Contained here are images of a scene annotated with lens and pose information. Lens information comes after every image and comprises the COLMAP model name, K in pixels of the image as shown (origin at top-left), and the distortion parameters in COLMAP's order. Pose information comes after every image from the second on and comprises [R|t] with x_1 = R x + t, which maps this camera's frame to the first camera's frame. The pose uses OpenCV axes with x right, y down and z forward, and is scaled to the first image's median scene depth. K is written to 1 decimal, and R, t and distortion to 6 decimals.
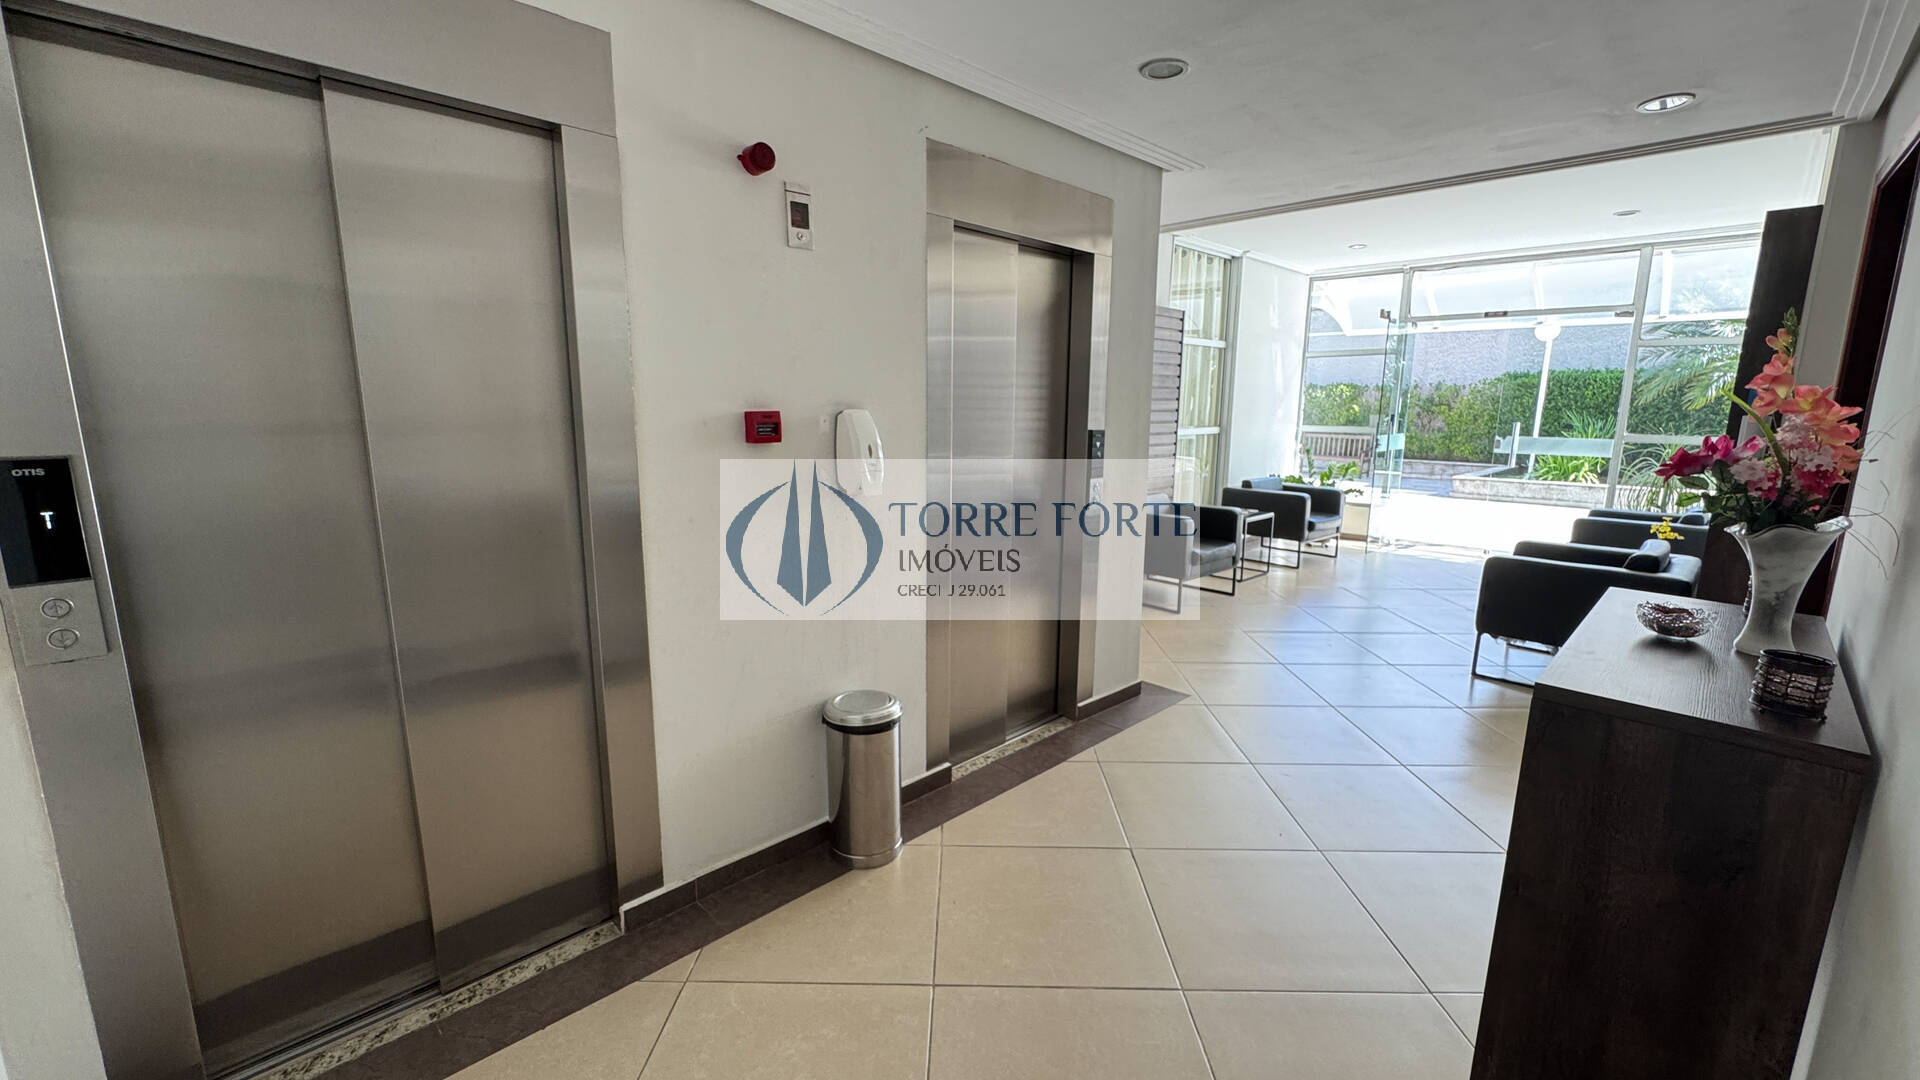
lens RADIAL K [[759.4, 0, 961.7], [0, 759.4, 547.8], [0, 0, 1]] dist [-0.000775, -0.000082]
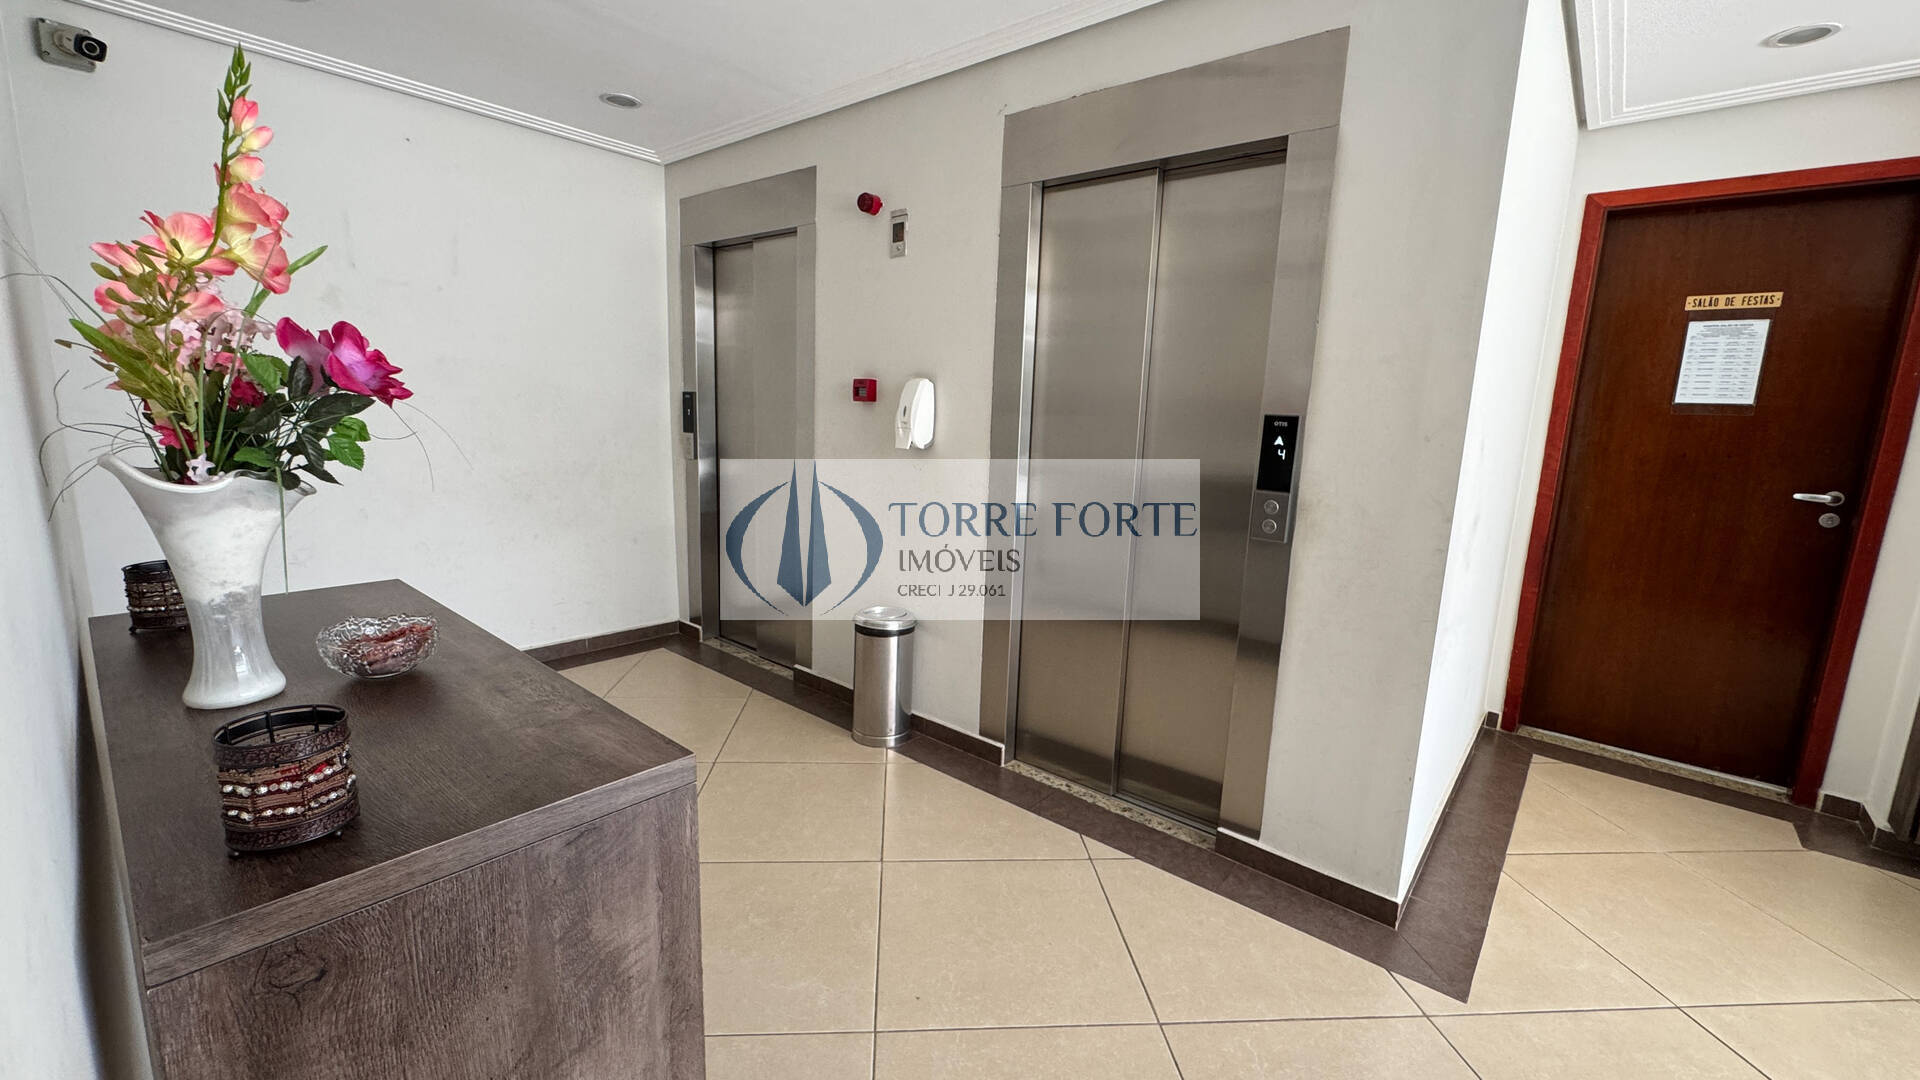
lens RADIAL K [[772.1, 0, 962.1], [0, 772.1, 535.0], [0, 0, 1]] dist [-0.001310, -0.000157]
pose [[0.094904, 0.173641, -0.980226, 1.197055], [-0.212855, 0.965437, 0.150413, -0.151794], [0.972464, 0.194371, 0.128584, 1.024766]]
